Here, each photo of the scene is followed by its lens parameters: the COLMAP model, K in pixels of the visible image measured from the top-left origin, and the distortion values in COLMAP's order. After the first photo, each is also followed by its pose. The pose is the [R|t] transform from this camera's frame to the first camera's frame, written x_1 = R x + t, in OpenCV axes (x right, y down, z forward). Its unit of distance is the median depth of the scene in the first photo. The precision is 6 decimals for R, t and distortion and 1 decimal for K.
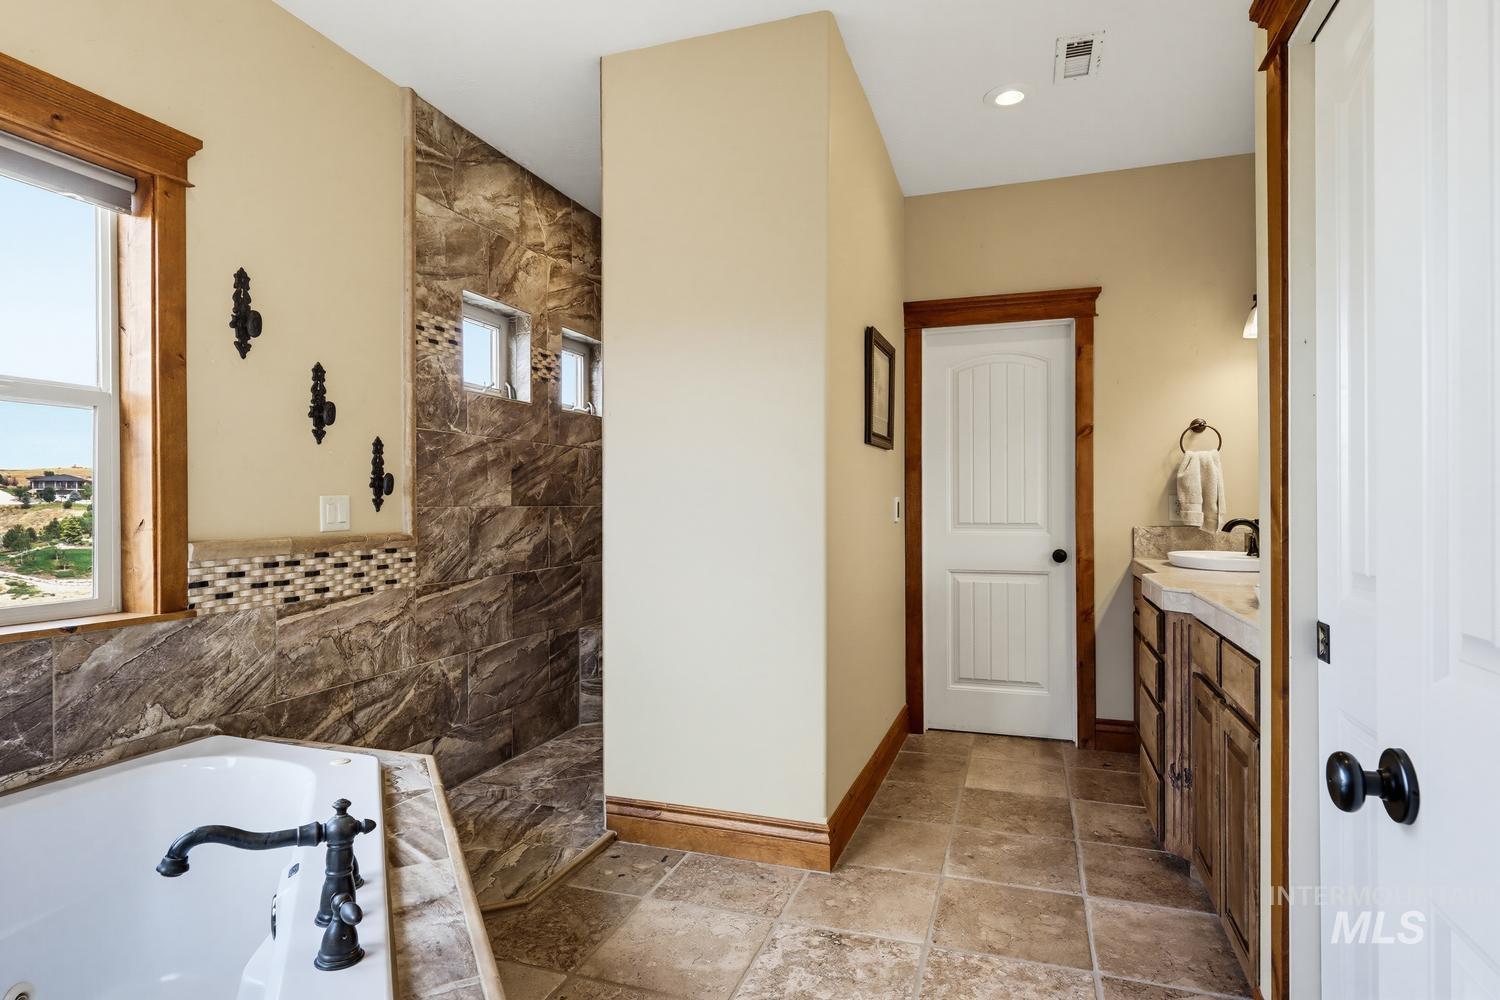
lens RADIAL K [[802.8, 0, 750.0], [0, 802.8, 500.0], [0, 0, 1]] dist [0.000825, -0.000529]
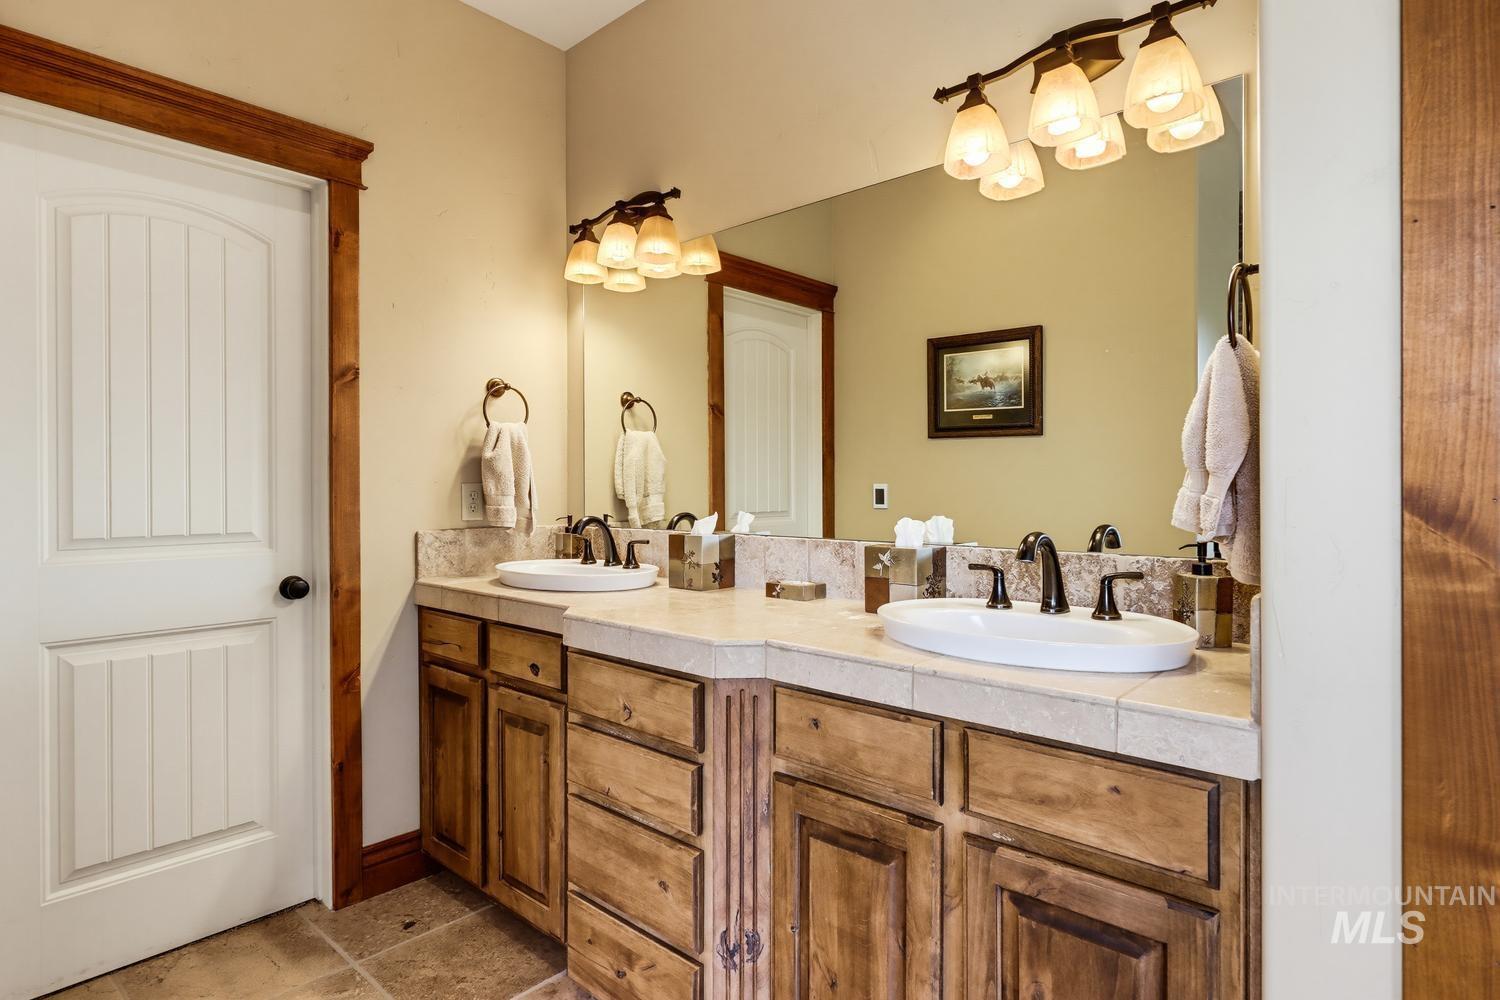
lens RADIAL K [[792.9, 0, 749.8], [0, 792.9, 490.2], [0, 0, 1]] dist [-0.004646, -0.001159]
pose [[0.390459, -0.000733, 0.920620, -0.007685], [-0.002325, 0.999996, 0.001782, -0.001968], [-0.920617, -0.002836, 0.390456, 0.494078]]
